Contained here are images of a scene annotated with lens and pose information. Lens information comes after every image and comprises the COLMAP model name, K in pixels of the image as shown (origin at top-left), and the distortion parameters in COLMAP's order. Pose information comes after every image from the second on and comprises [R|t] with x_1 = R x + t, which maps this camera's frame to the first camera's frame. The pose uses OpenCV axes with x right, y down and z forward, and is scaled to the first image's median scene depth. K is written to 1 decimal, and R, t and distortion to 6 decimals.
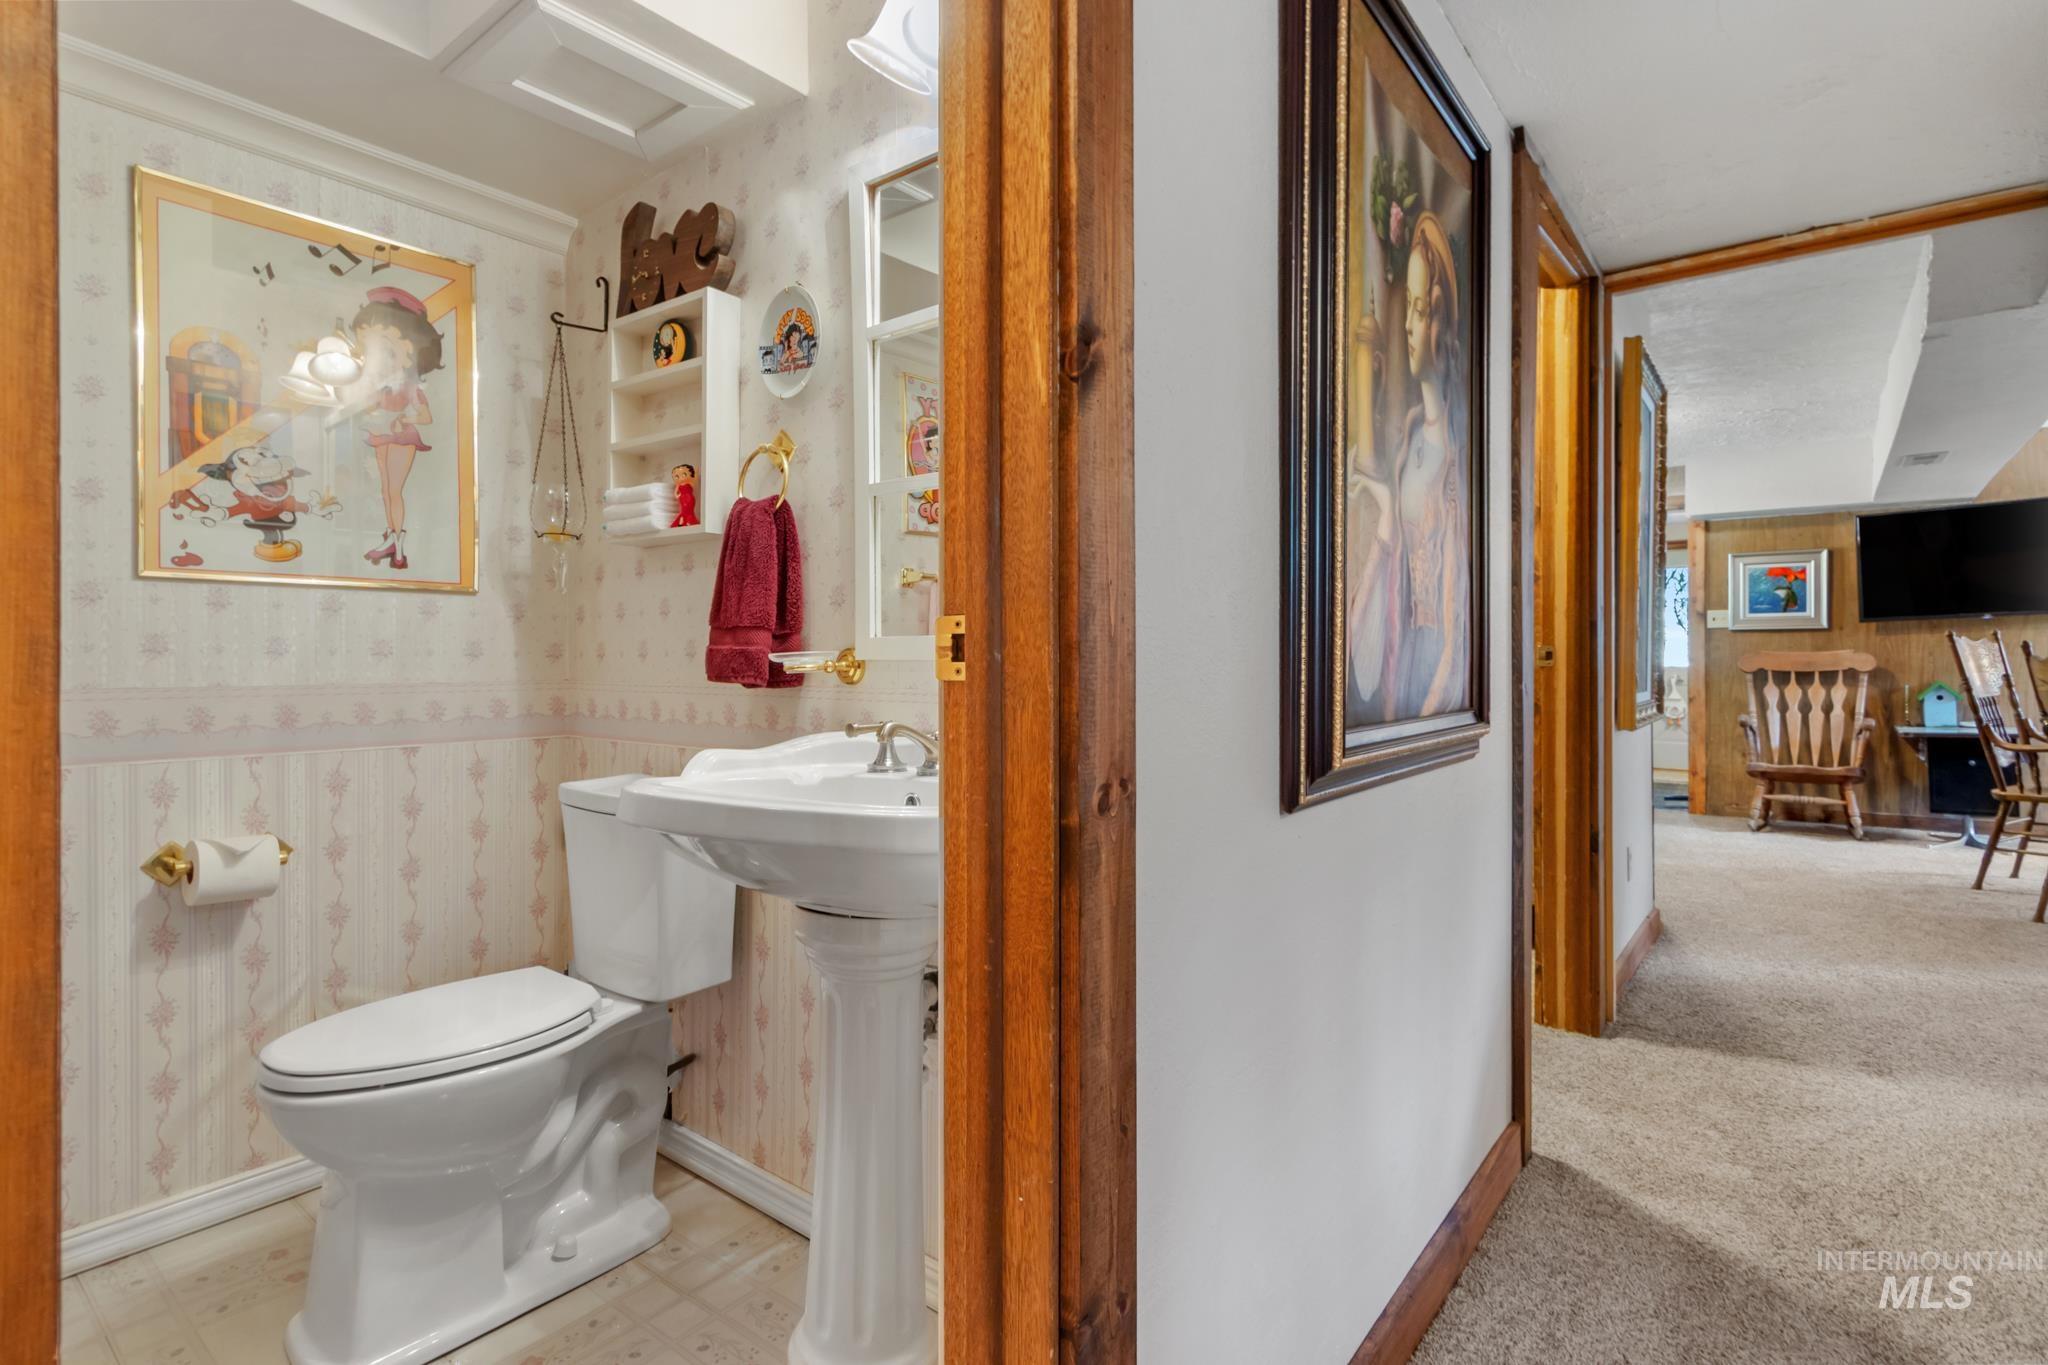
lens RADIAL K [[955.6, 0, 1018.9], [0, 955.6, 671.6], [0, 0, 1]] dist [0.003149, 0.000185]
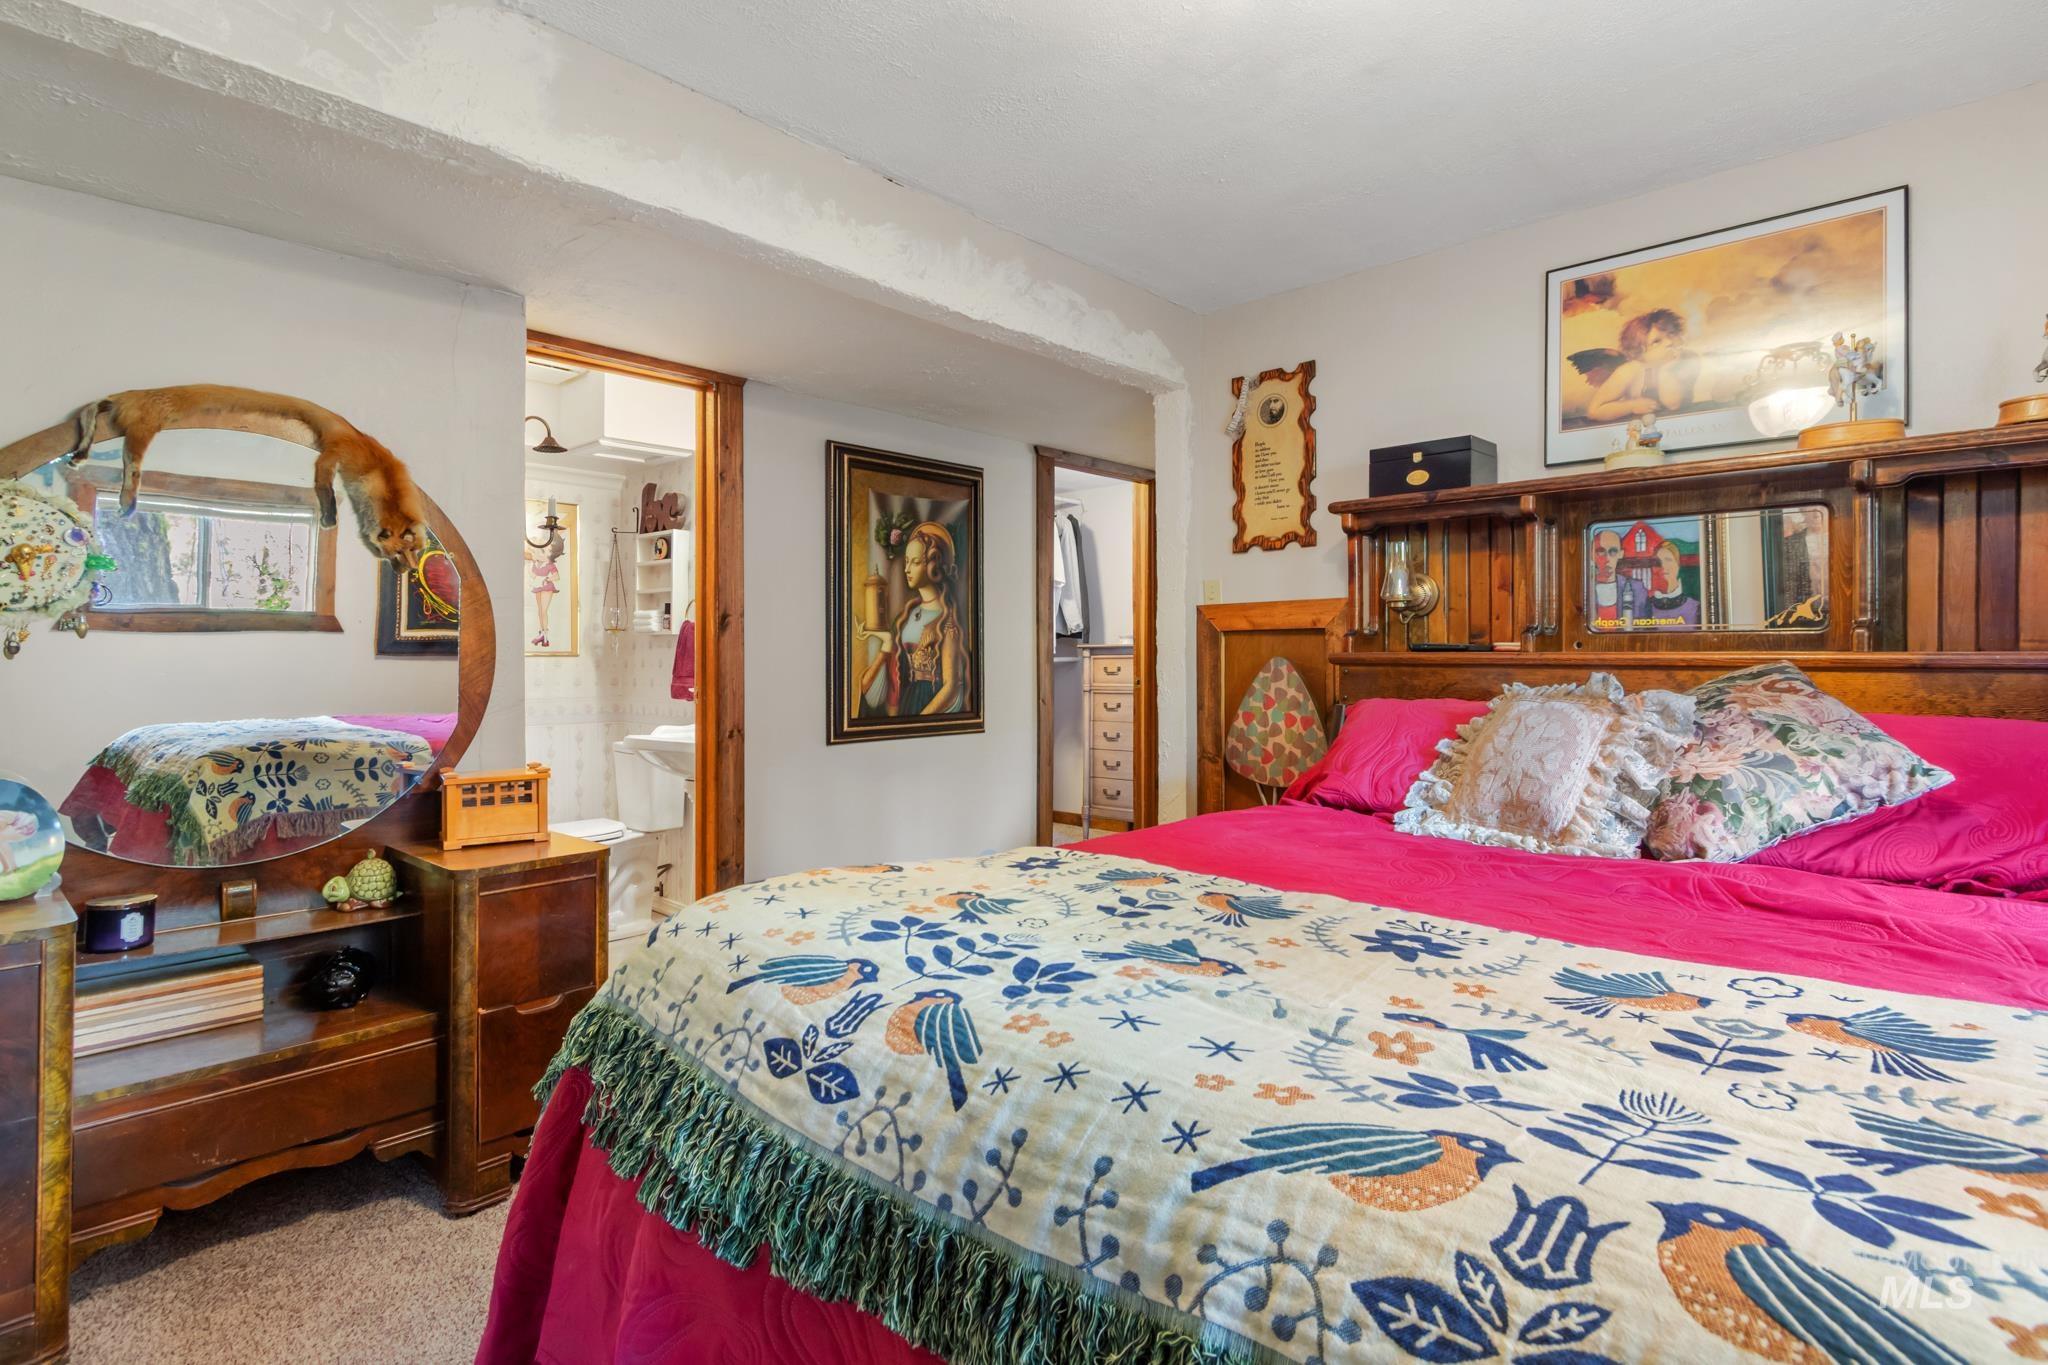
lens RADIAL K [[1009.6, 0, 1024.0], [0, 1009.6, 682.5], [0, 0, 1]] dist [-0.000096, 0.000164]
pose [[0.994746, 0.005761, -0.102212, 0.707110], [-0.005148, 0.999967, 0.006259, -0.045346], [0.102245, -0.005700, 0.994743, -1.237509]]
